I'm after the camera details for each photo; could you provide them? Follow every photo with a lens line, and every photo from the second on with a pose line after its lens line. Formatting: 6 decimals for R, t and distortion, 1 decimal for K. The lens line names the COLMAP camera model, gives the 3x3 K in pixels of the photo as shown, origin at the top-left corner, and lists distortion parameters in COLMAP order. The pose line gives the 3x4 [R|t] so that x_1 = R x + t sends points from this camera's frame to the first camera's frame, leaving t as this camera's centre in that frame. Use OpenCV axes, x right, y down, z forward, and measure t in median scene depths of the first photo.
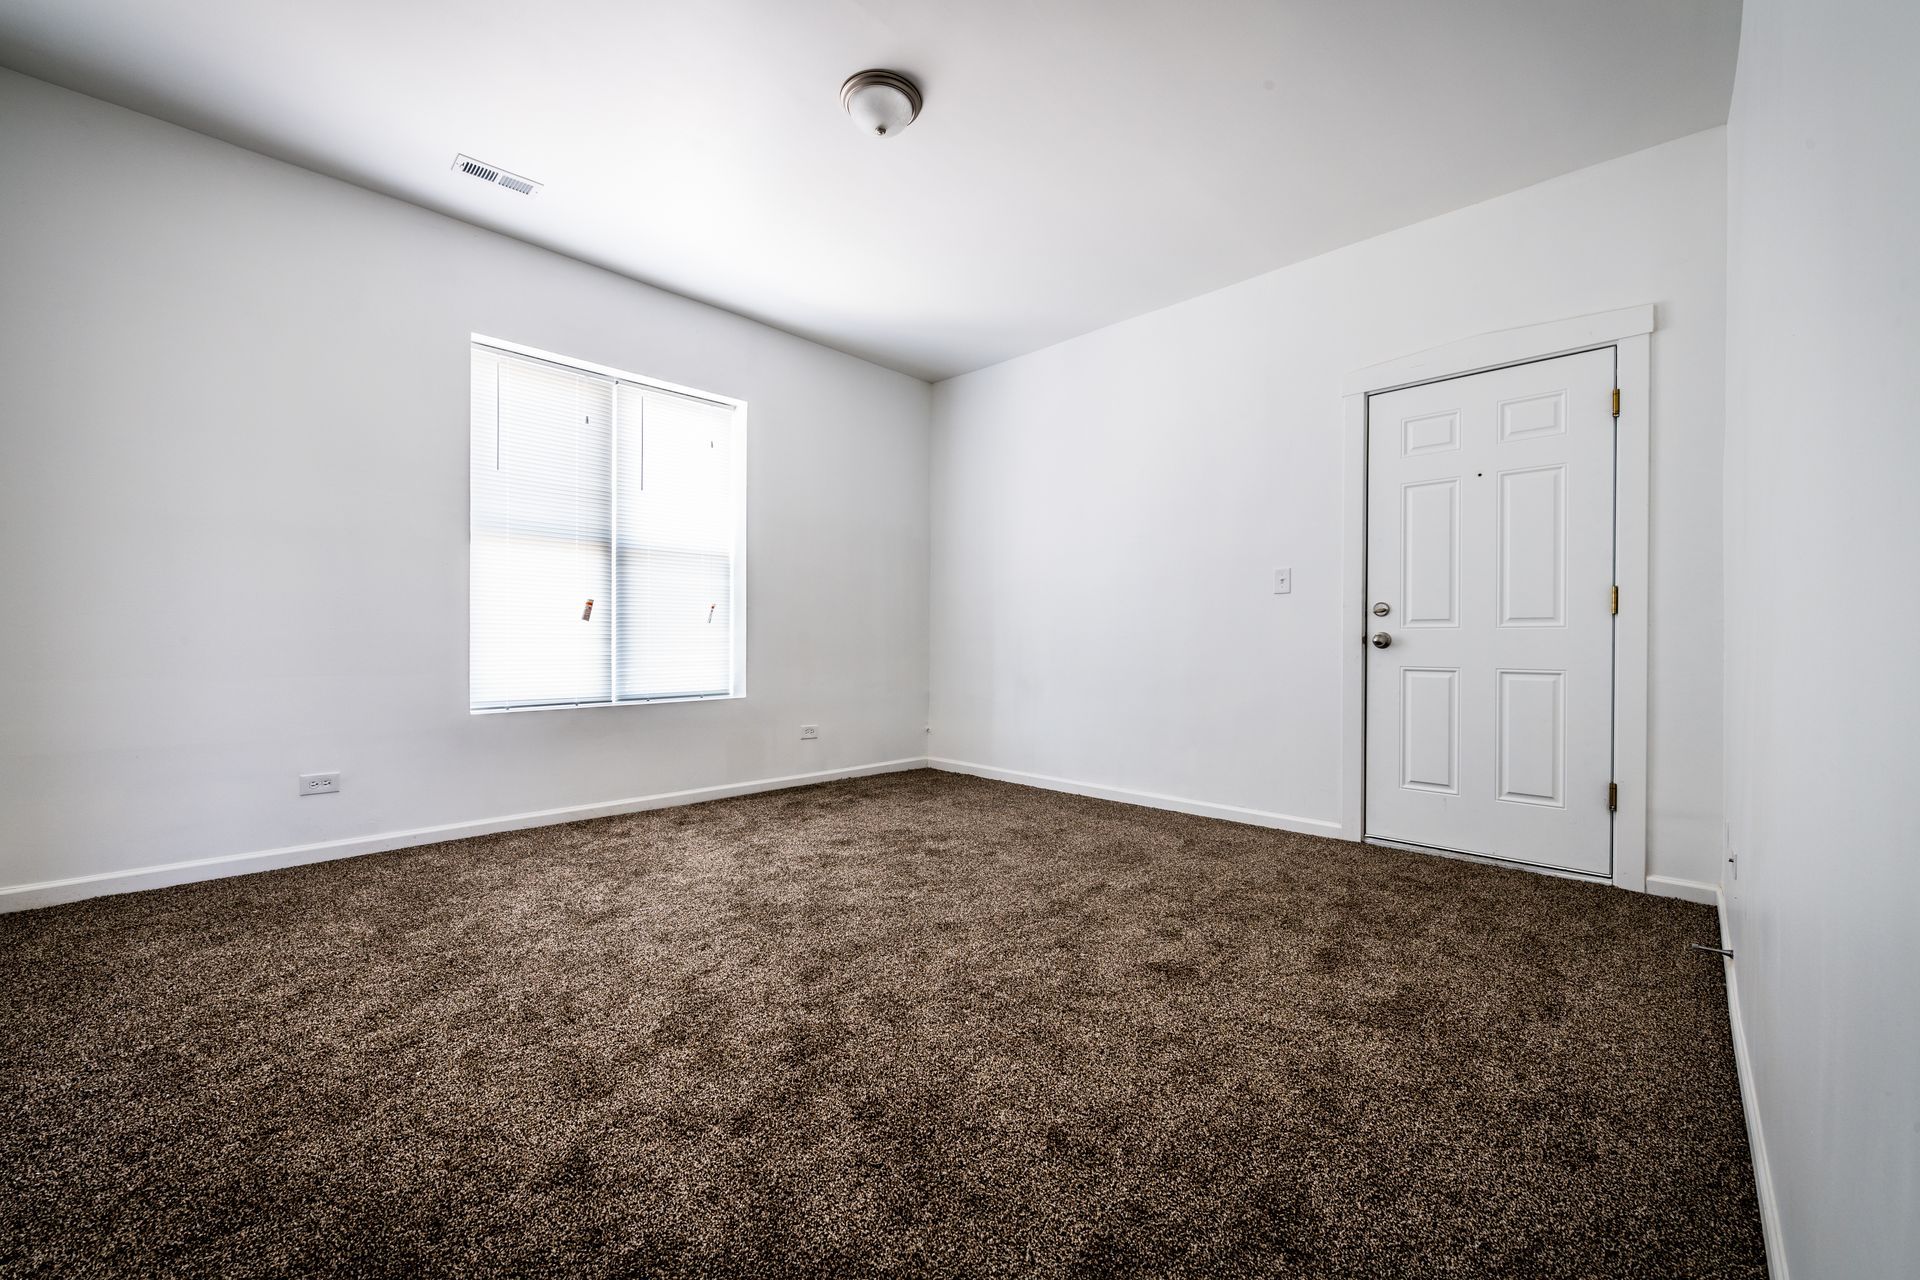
lens RADIAL K [[743.5, 0, 955.8], [0, 743.5, 661.3], [0, 0, 1]] dist [0.000830, -0.004083]
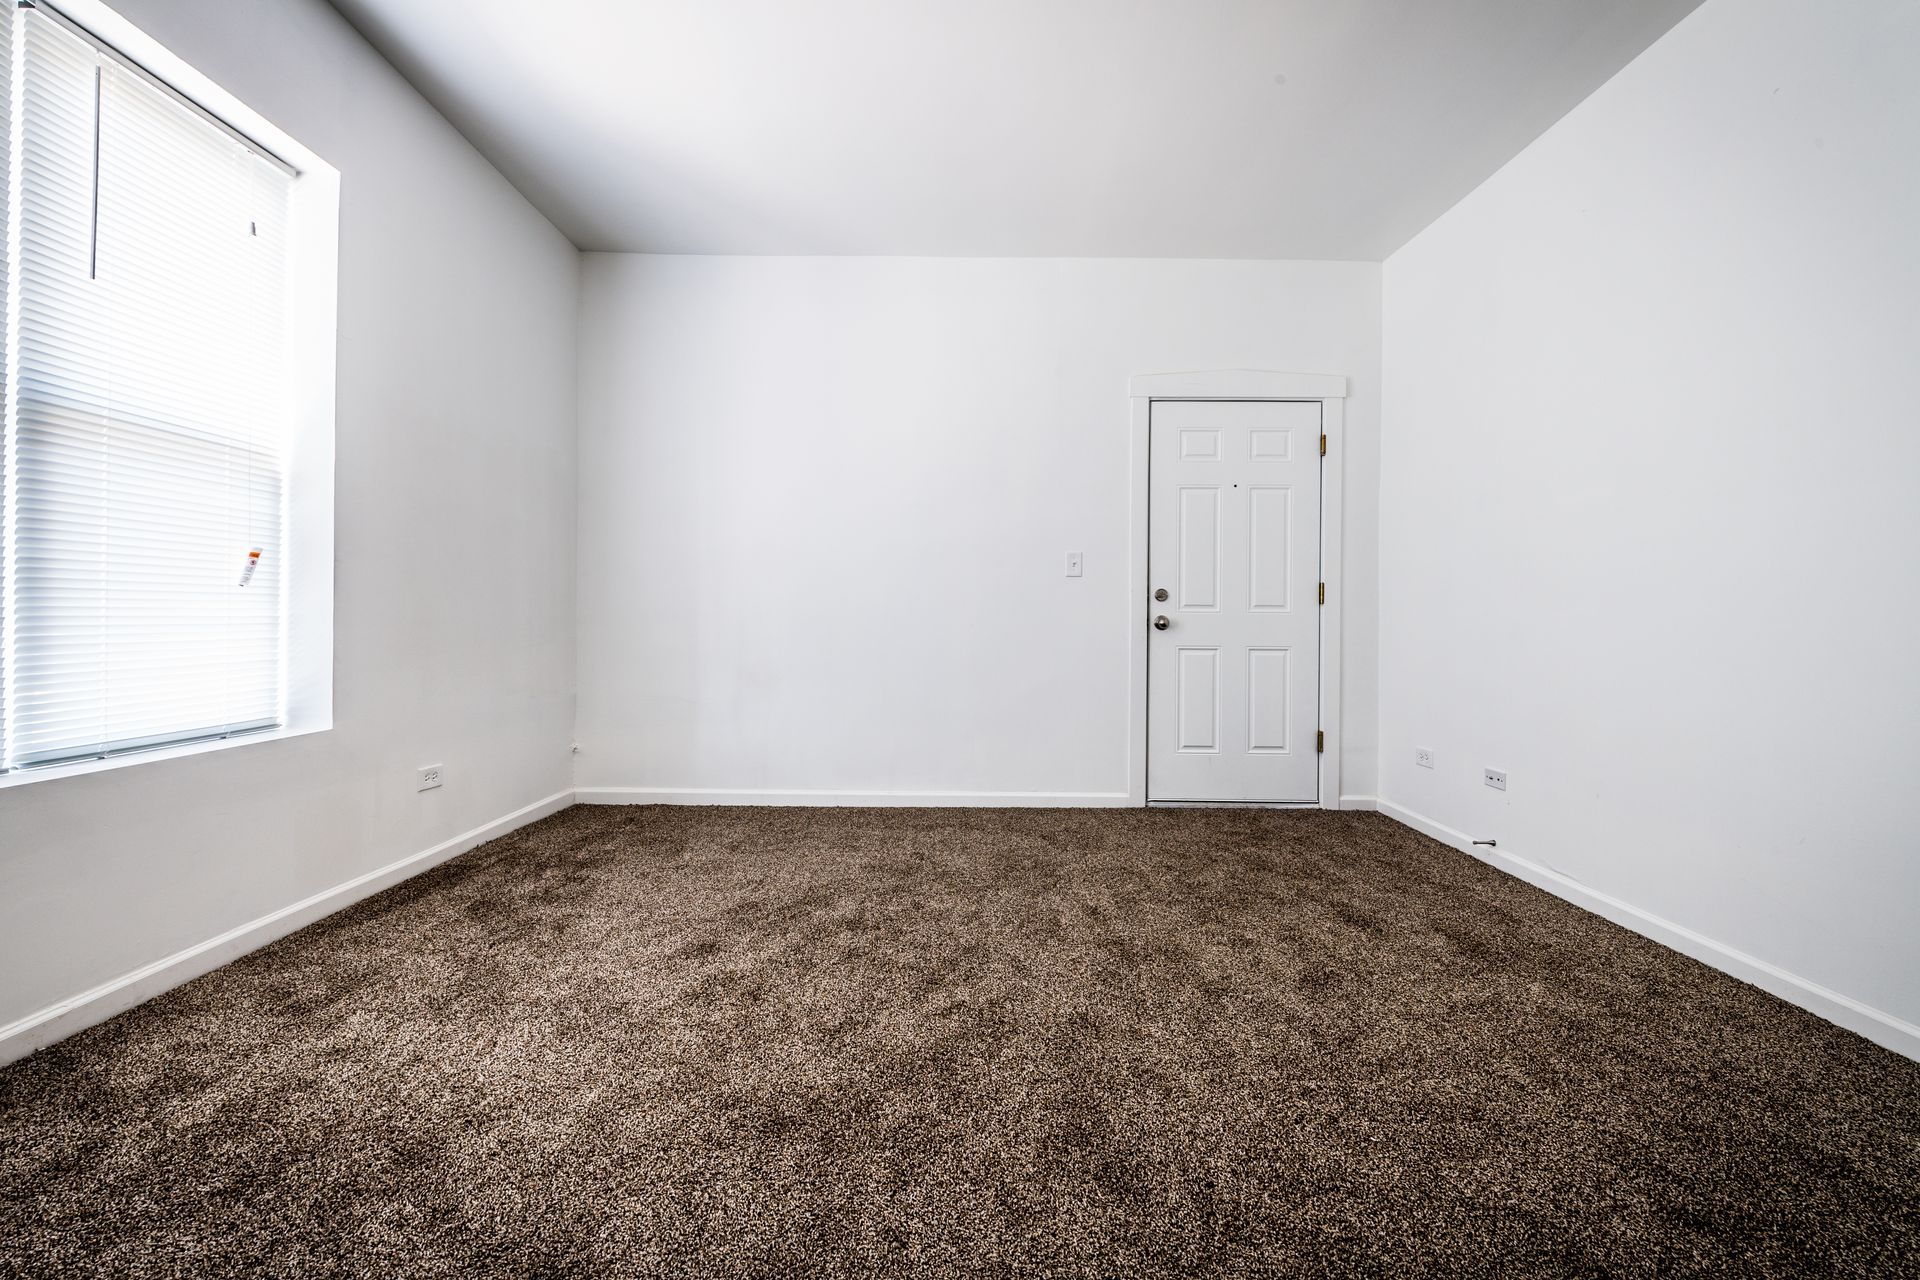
lens RADIAL K [[759.7, 0, 955.2], [0, 759.7, 635.6], [0, 0, 1]] dist [0.001826, -0.004422]
pose [[0.718152, -0.013025, 0.695765, -0.442769], [0.013998, 0.999893, 0.004270, -0.018347], [-0.695746, 0.006673, 0.718257, 0.398489]]
